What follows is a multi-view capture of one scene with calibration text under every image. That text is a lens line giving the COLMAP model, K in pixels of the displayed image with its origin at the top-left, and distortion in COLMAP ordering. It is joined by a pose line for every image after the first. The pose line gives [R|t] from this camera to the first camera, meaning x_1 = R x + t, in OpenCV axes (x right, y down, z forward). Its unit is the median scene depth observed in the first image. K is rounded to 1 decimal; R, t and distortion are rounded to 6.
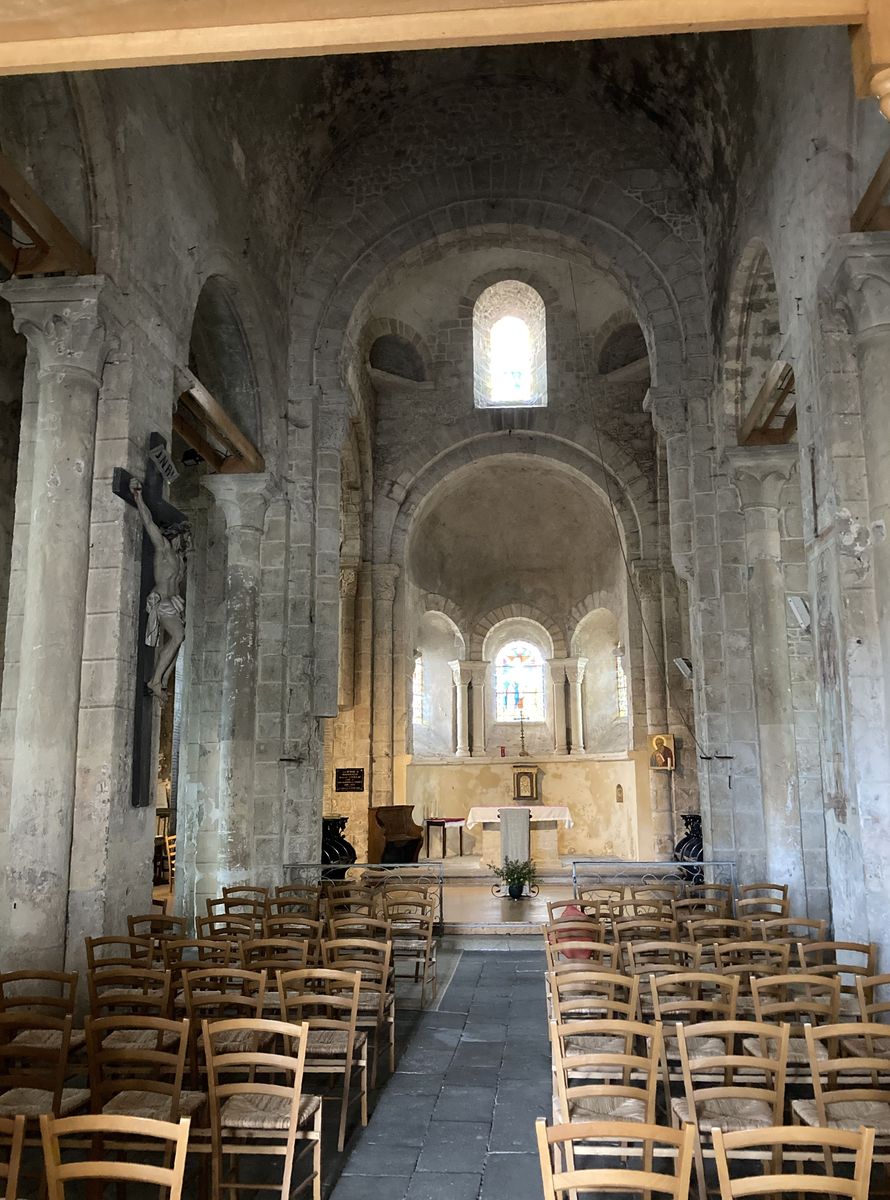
lens RADIAL K [[994.9, 0, 445.0], [0, 994.9, 600.0], [0, 0, 1]] dist [0.007399, -0.000162]
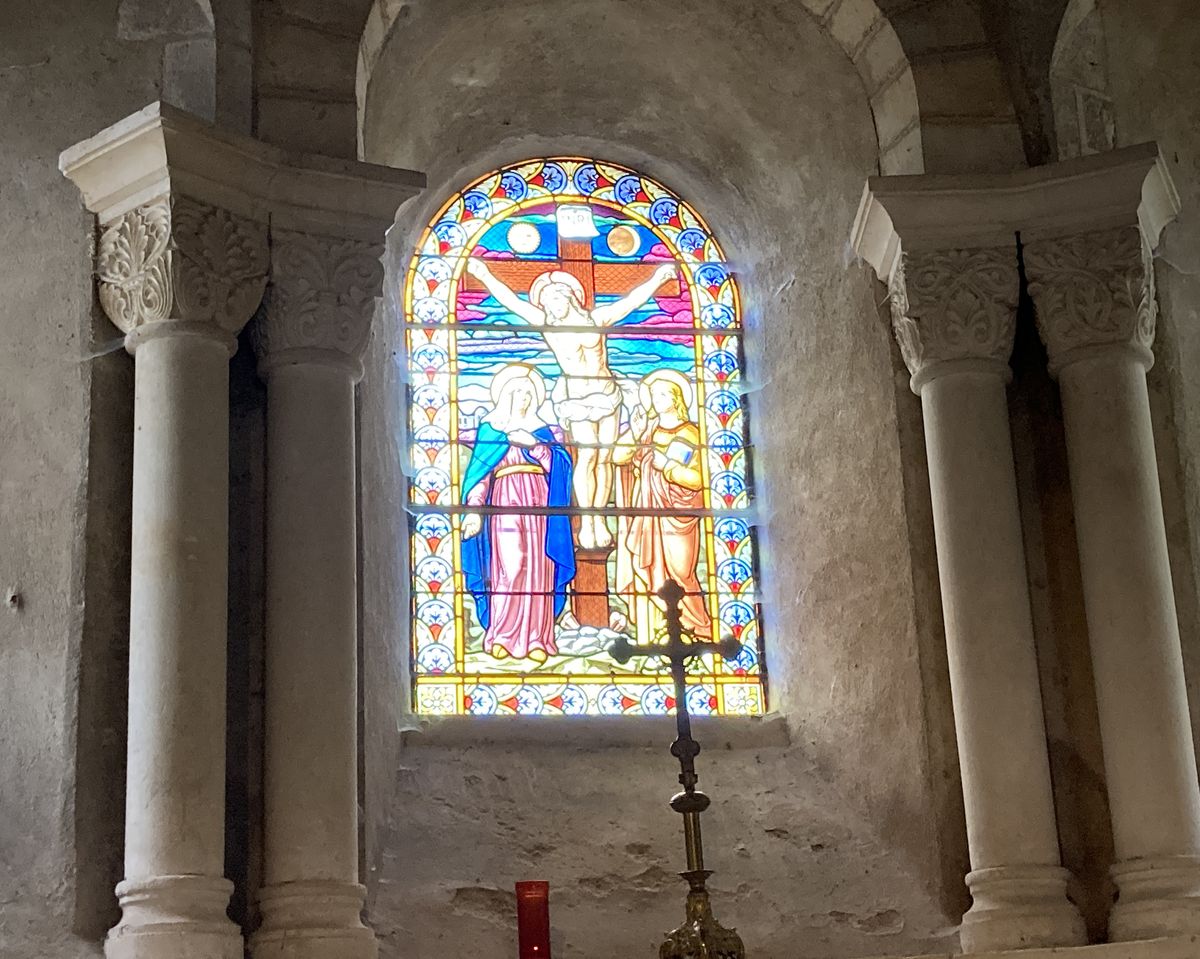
lens RADIAL K [[2212.4, 0, 599.4], [0, 2212.4, 453.5], [0, 0, 1]] dist [0.040822, 0.075699]
pose [[0.959821, 0.053536, 0.275458, -0.006665], [-0.017794, 0.991269, -0.130651, 0.145652], [-0.280047, 0.120500, 0.952393, 0.834284]]
